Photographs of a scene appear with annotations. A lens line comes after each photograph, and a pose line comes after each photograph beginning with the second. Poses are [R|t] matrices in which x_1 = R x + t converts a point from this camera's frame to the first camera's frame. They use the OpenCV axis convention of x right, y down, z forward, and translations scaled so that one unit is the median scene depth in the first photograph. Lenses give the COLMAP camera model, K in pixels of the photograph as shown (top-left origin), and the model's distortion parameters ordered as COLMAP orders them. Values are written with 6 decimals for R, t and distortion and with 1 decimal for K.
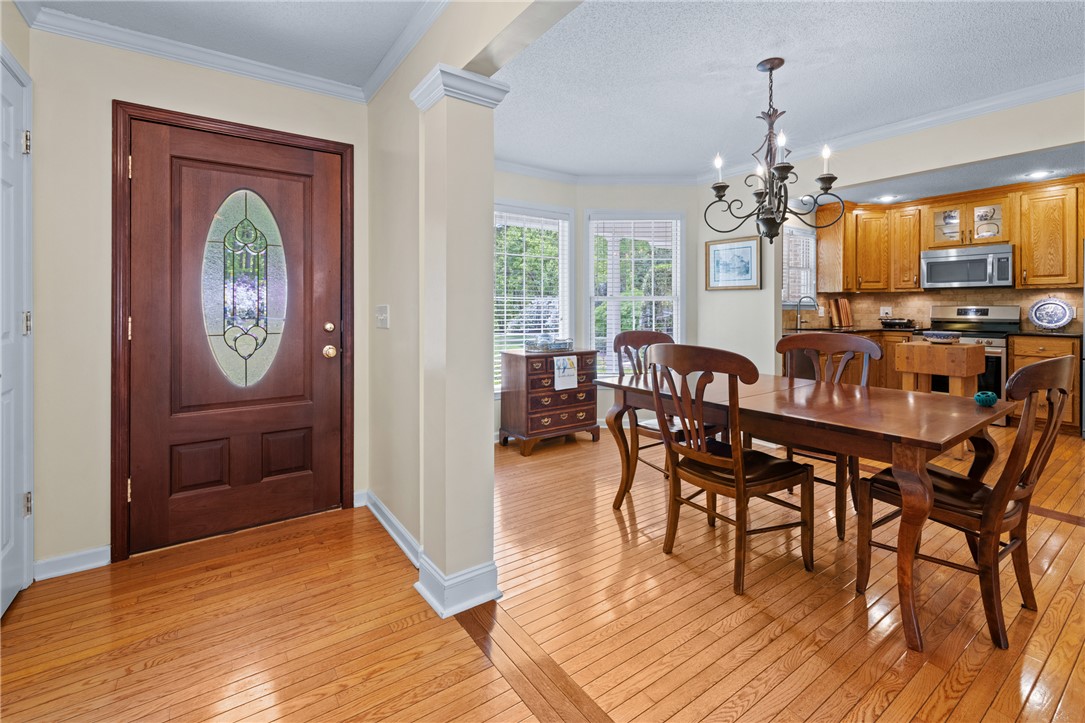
lens RADIAL K [[471.1, 0, 545.1], [0, 471.1, 303.4], [0, 0, 1]] dist [-0.000596, -0.000324]
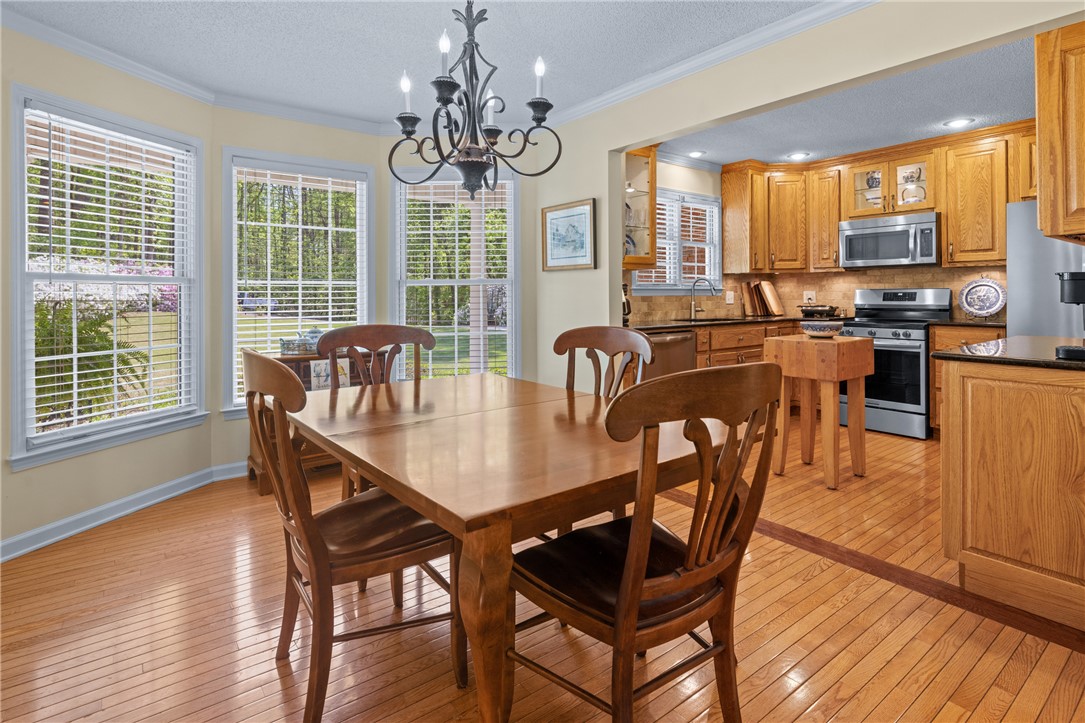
lens RADIAL K [[543.8, 0, 540.2], [0, 543.8, 288.7], [0, 0, 1]] dist [-0.001303, 0.000039]
pose [[0.999265, -0.006593, 0.037771, 0.278160], [0.006701, 0.999974, -0.002744, 0.003578], [-0.037751, 0.002995, 0.999283, 0.099059]]
